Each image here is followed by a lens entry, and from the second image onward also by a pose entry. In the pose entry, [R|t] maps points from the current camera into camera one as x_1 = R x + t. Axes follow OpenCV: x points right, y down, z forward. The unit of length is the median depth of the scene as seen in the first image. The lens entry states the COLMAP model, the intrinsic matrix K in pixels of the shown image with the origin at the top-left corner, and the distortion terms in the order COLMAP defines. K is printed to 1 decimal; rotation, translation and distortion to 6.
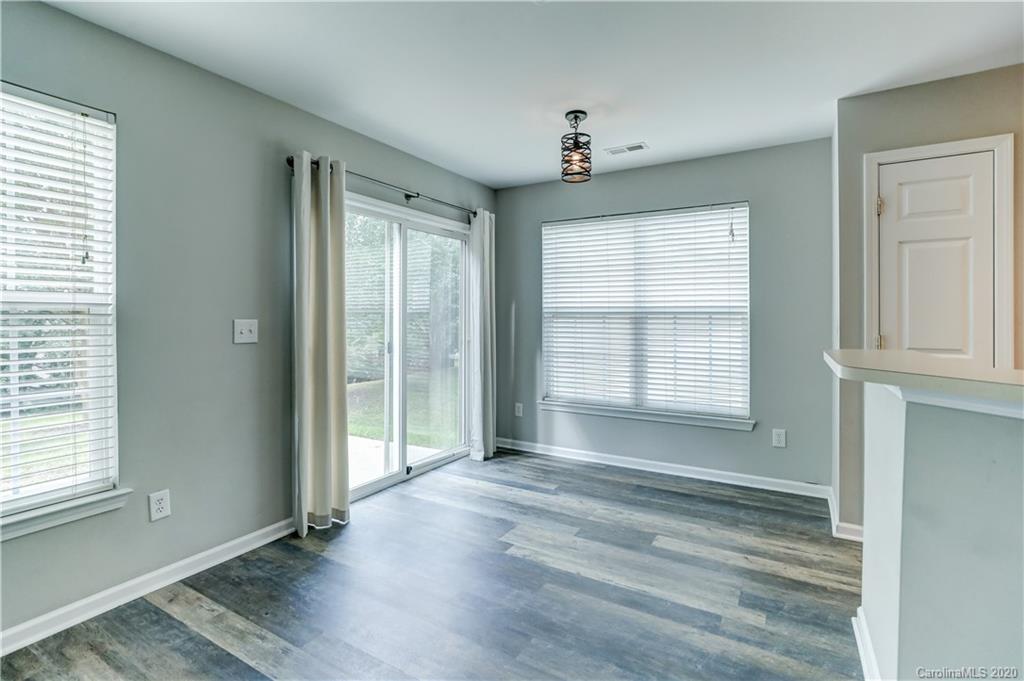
lens RADIAL K [[475.9, 0, 519.9], [0, 475.9, 321.9], [0, 0, 1]] dist [-0.027169, 0.009187]
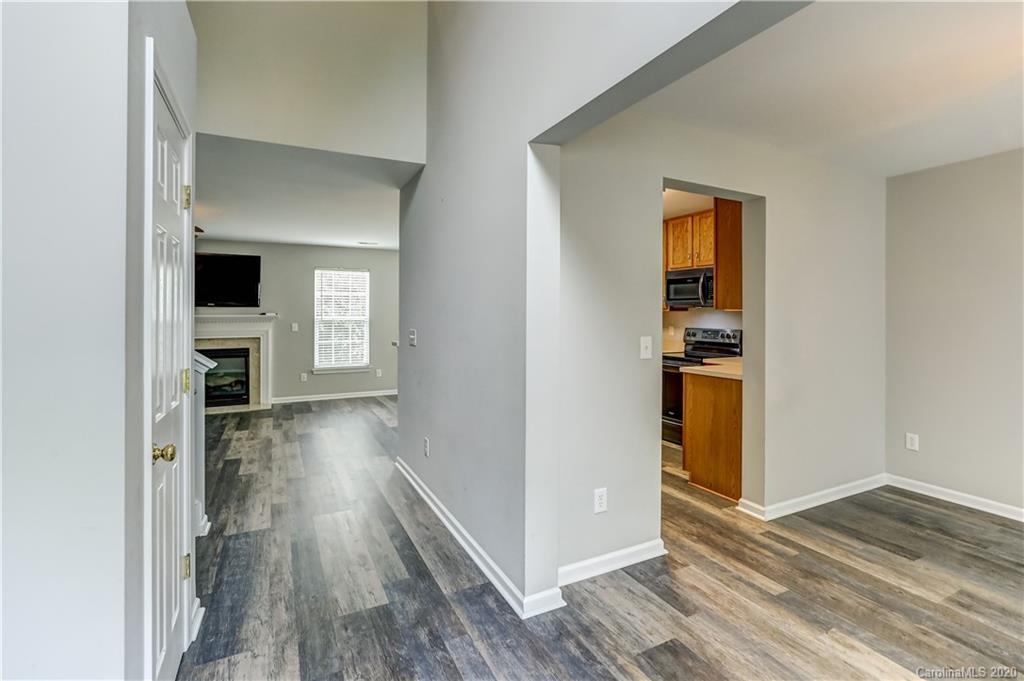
lens RADIAL K [[475.9, 0, 516.4], [0, 475.9, 313.5], [0, 0, 1]] dist [-0.027169, 0.009187]
pose [[0.842170, -0.002497, -0.539207, 1.816134], [-0.002818, 0.999955, -0.009033, -0.037083], [0.539205, 0.009127, 0.842125, -1.313689]]
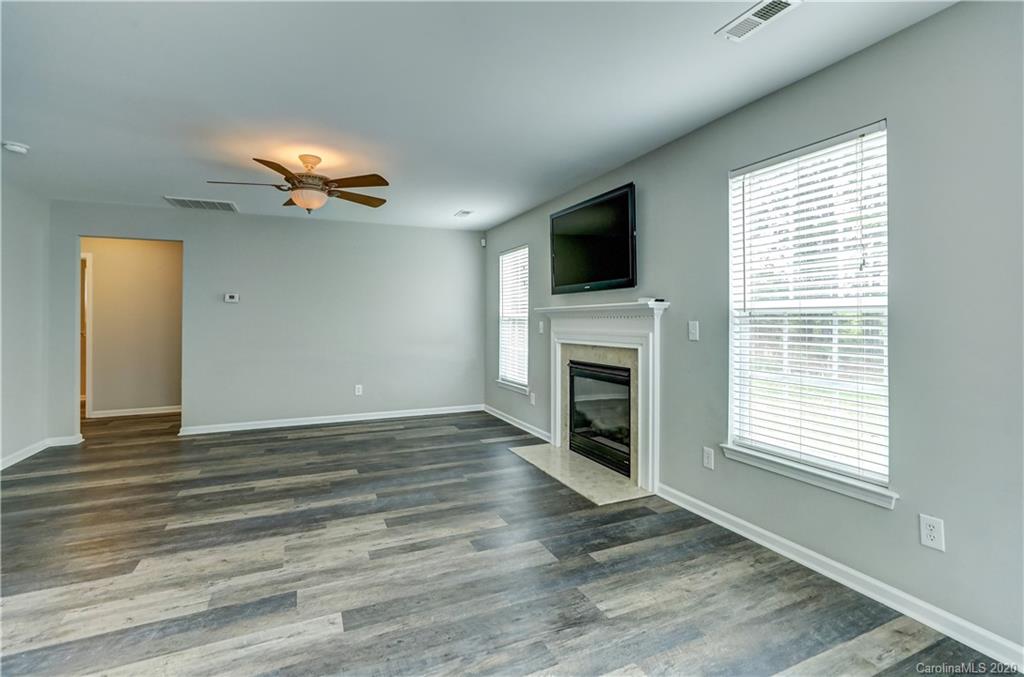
lens RADIAL K [[478.0, 0, 523.0], [0, 478.0, 313.9], [0, 0, 1]] dist [-0.004692, 0.002060]
pose [[-0.570986, -0.005601, -0.820940, 0.345034], [-0.003811, 0.999984, -0.004172, -0.009955], [0.820951, 0.000746, -0.570999, 0.749097]]
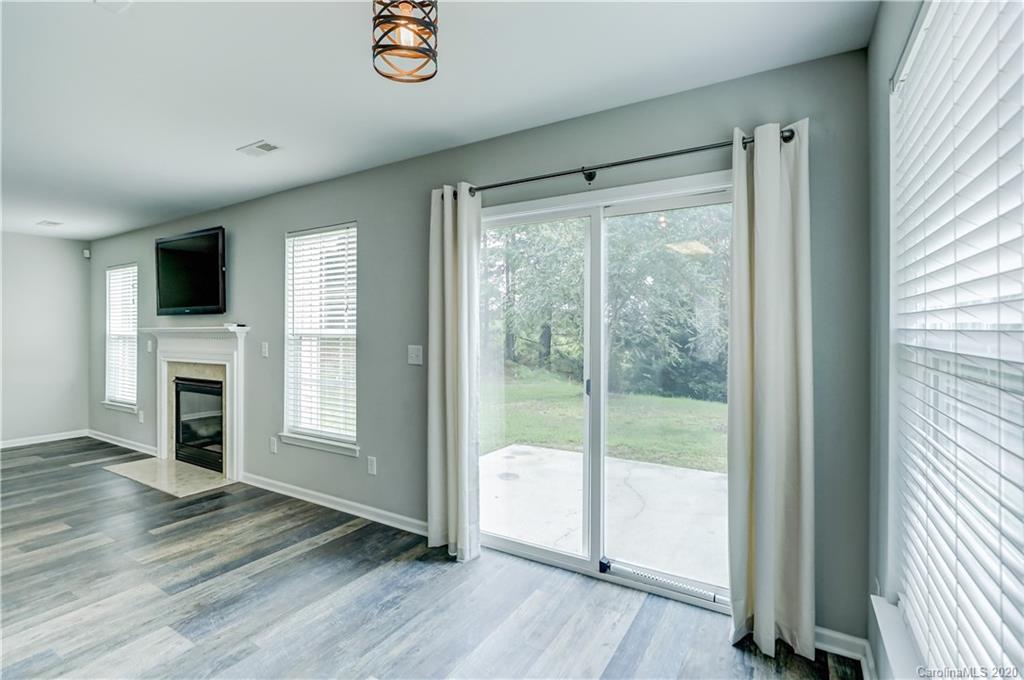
lens RADIAL K [[475.9, 0, 514.9], [0, 475.9, 330.2], [0, 0, 1]] dist [-0.027169, 0.009187]
pose [[-0.010418, 0.002165, -0.999943, 0.656326], [-0.008752, 0.999959, 0.002256, -0.049138], [0.999907, 0.008775, -0.010398, 1.257781]]
